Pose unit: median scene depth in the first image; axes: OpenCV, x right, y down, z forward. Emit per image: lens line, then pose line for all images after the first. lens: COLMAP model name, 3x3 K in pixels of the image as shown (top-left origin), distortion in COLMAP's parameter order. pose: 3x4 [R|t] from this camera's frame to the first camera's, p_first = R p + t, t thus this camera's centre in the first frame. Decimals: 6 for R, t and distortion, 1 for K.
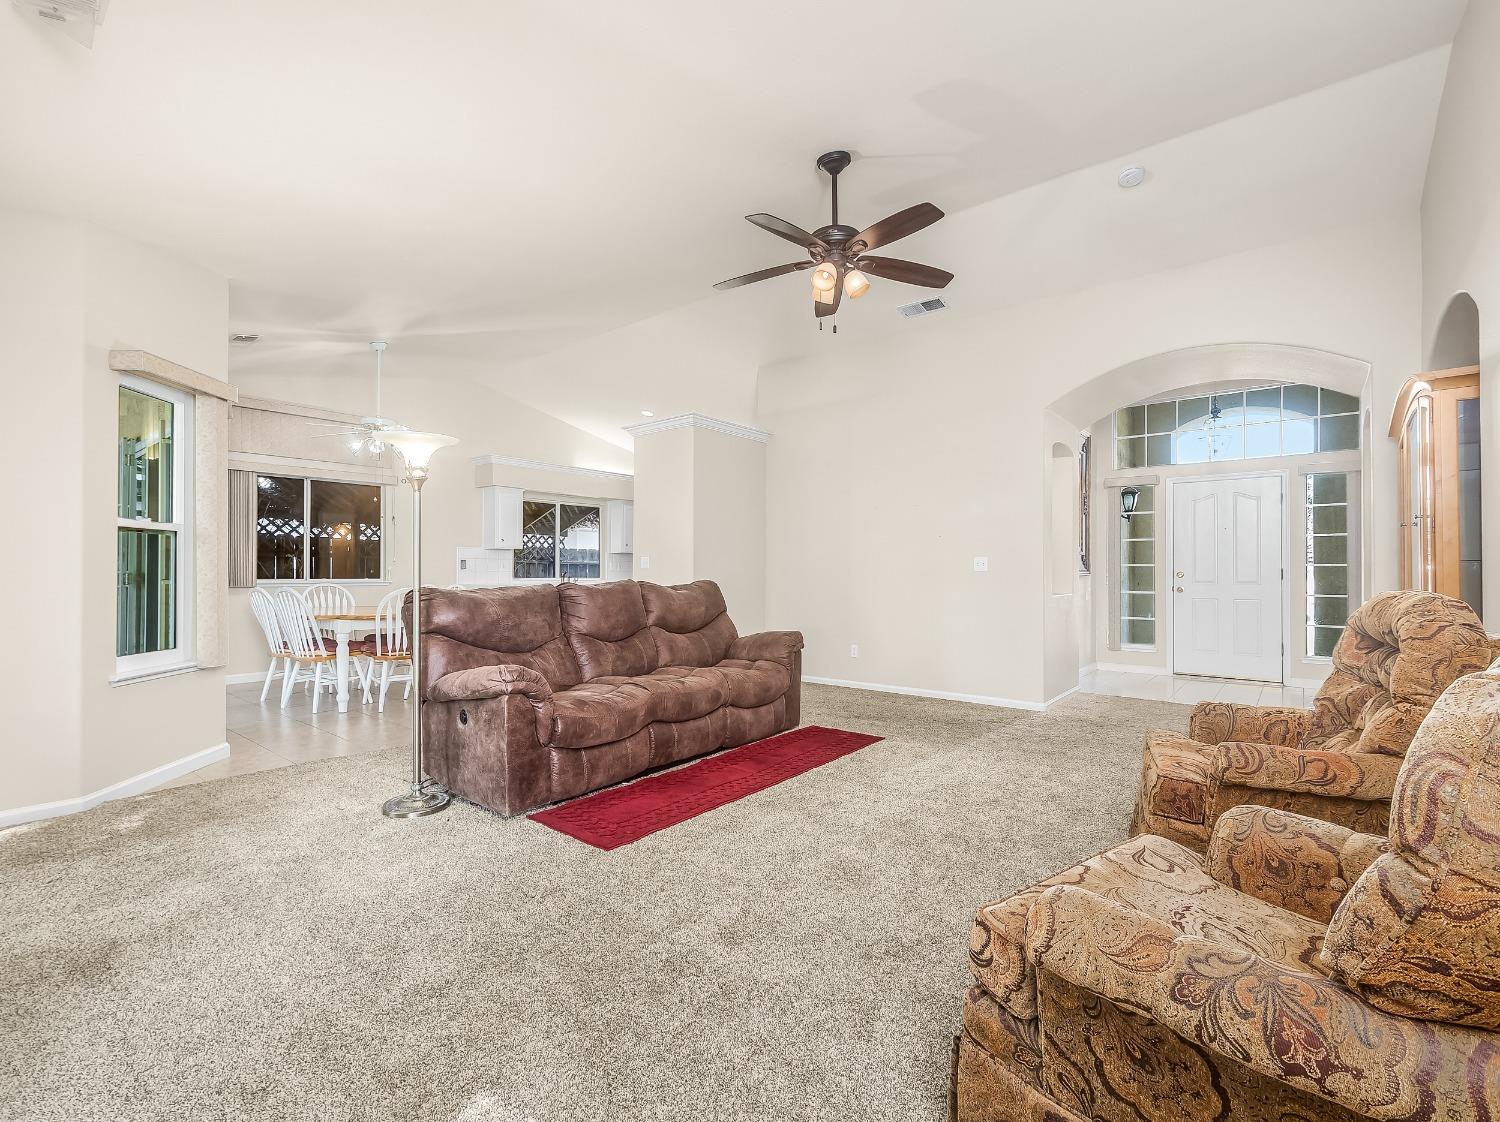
lens RADIAL K [[703.2, 0, 748.9], [0, 703.2, 567.5], [0, 0, 1]] dist [0.001890, -0.000310]
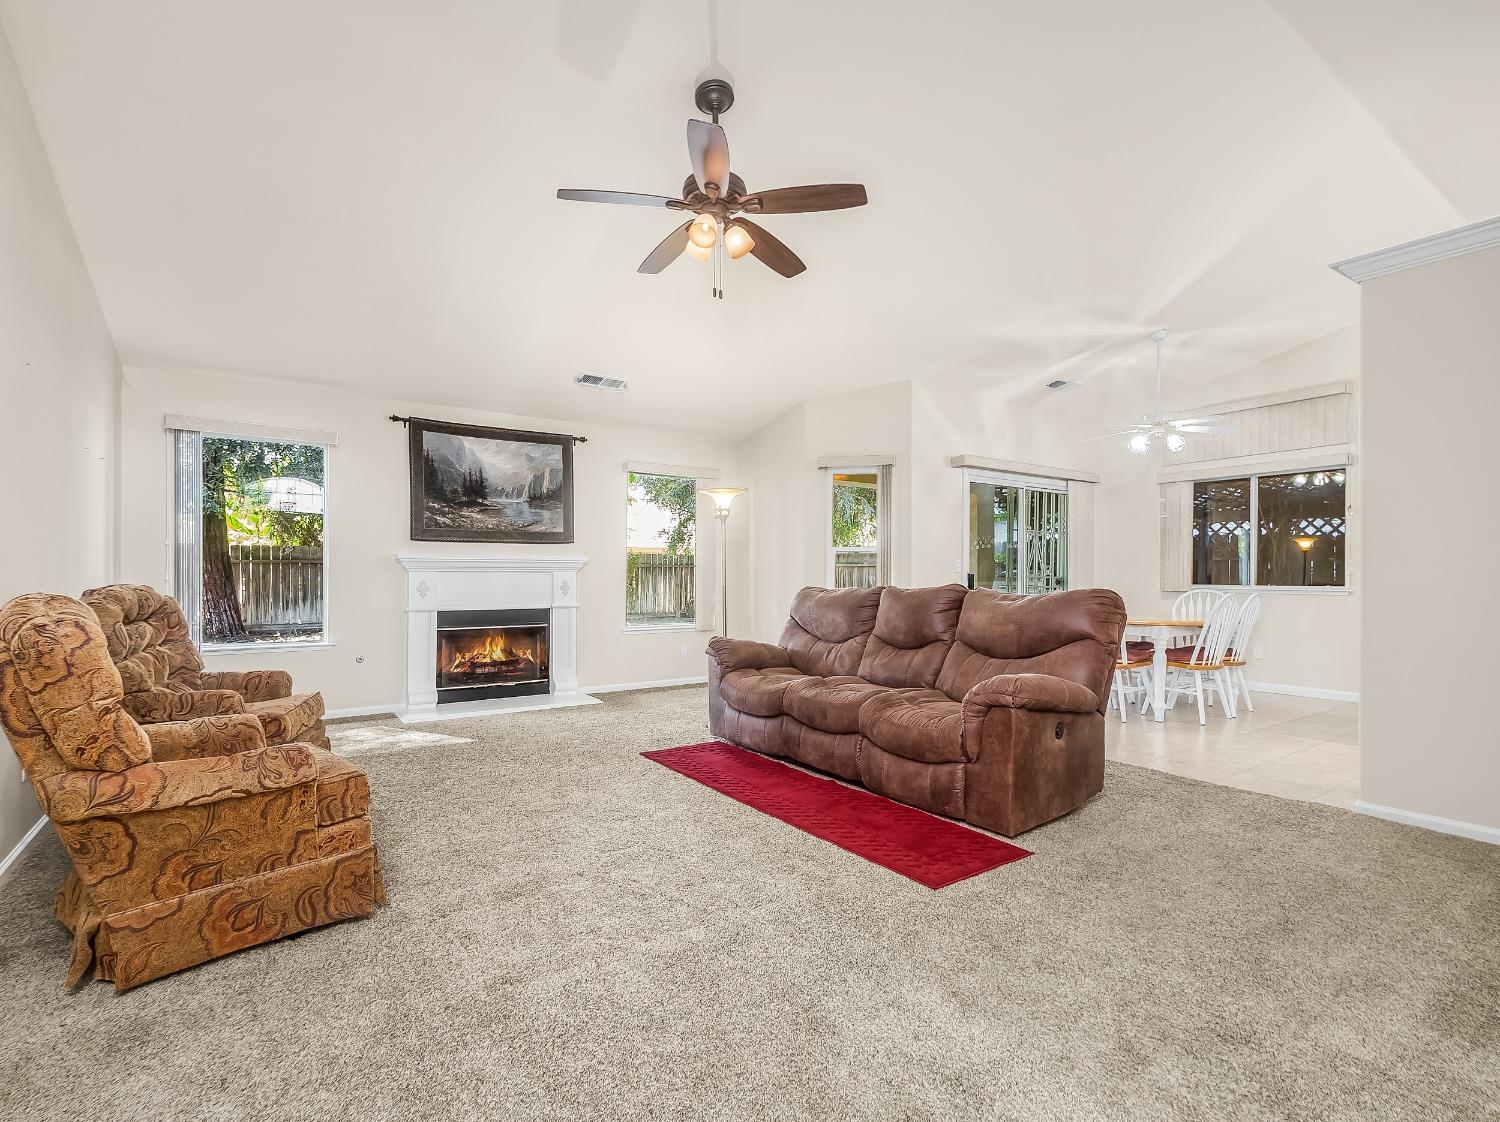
lens RADIAL K [[711.4, 0, 752.9], [0, 711.4, 575.8], [0, 0, 1]] dist [0.004204, 0.000252]
pose [[-0.265958, 0.000568, -0.963984, 0.387657], [-0.001043, 0.999999, 0.000877, 0.003646], [0.963984, 0.001238, -0.265957, 0.528858]]
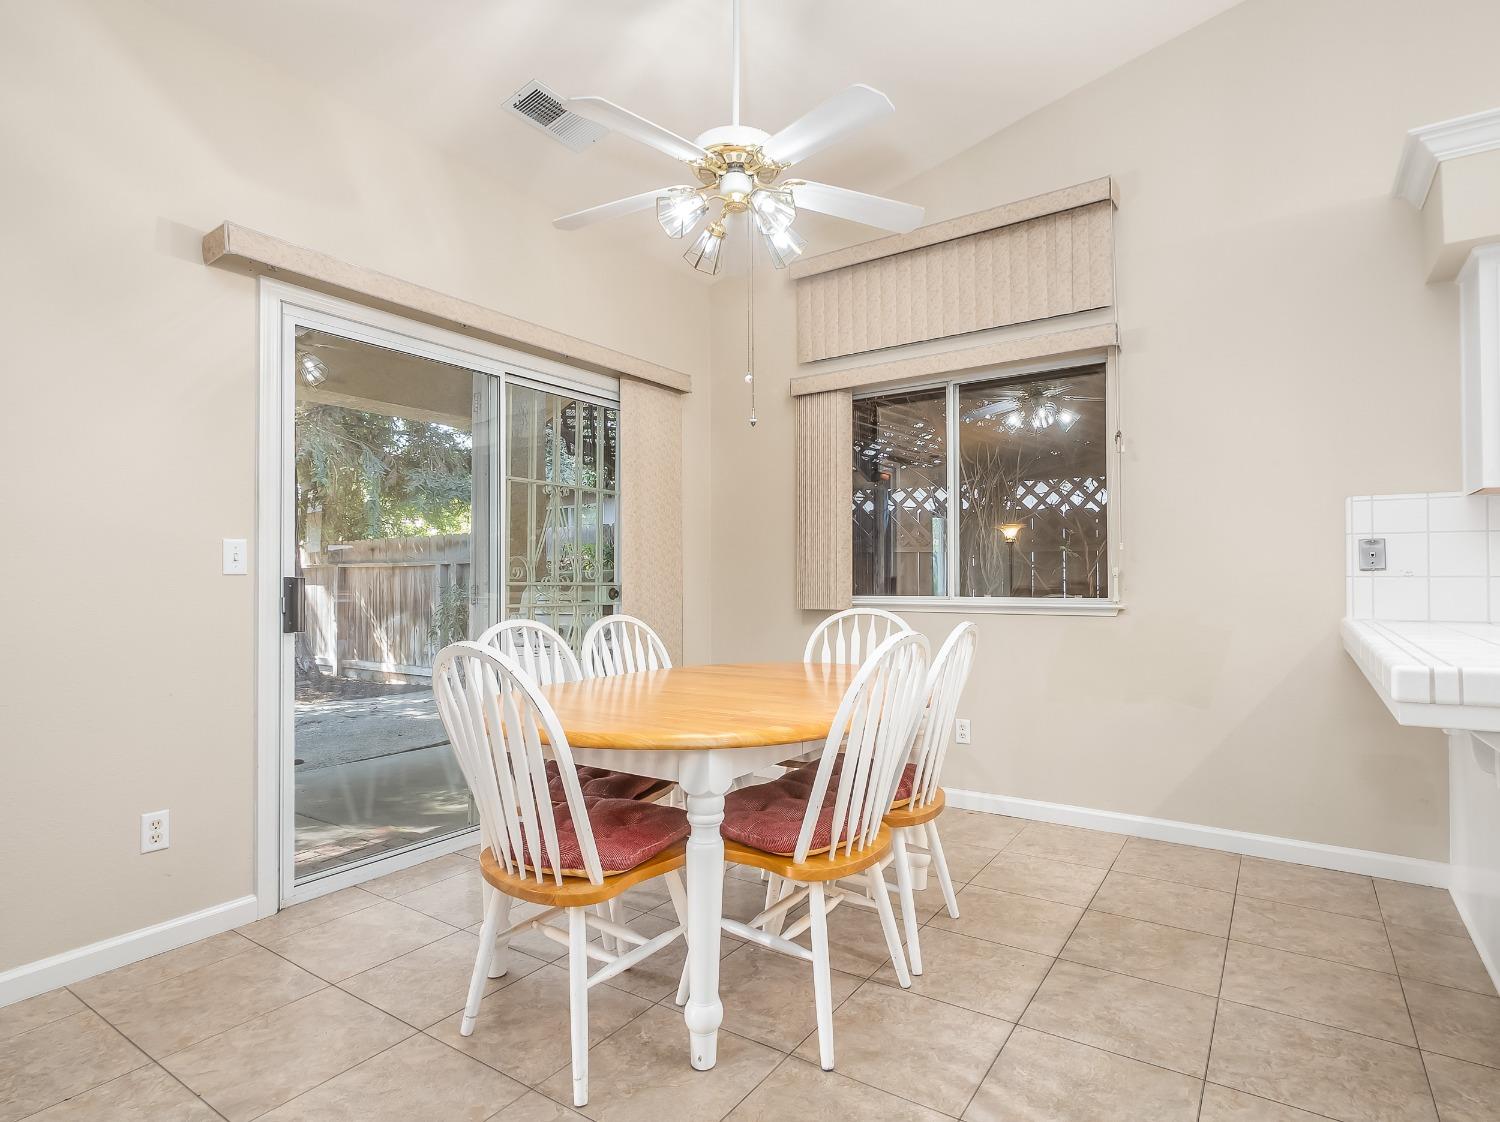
lens RADIAL K [[777.4, 0, 756.3], [0, 777.4, 581.3], [0, 0, 1]] dist [0.001932, 0.000399]
pose [[0.100423, 0.002450, -0.994942, -0.102245], [0.011502, 0.999927, 0.003623, 0.002640], [0.994878, -0.011808, 0.100387, 0.700939]]
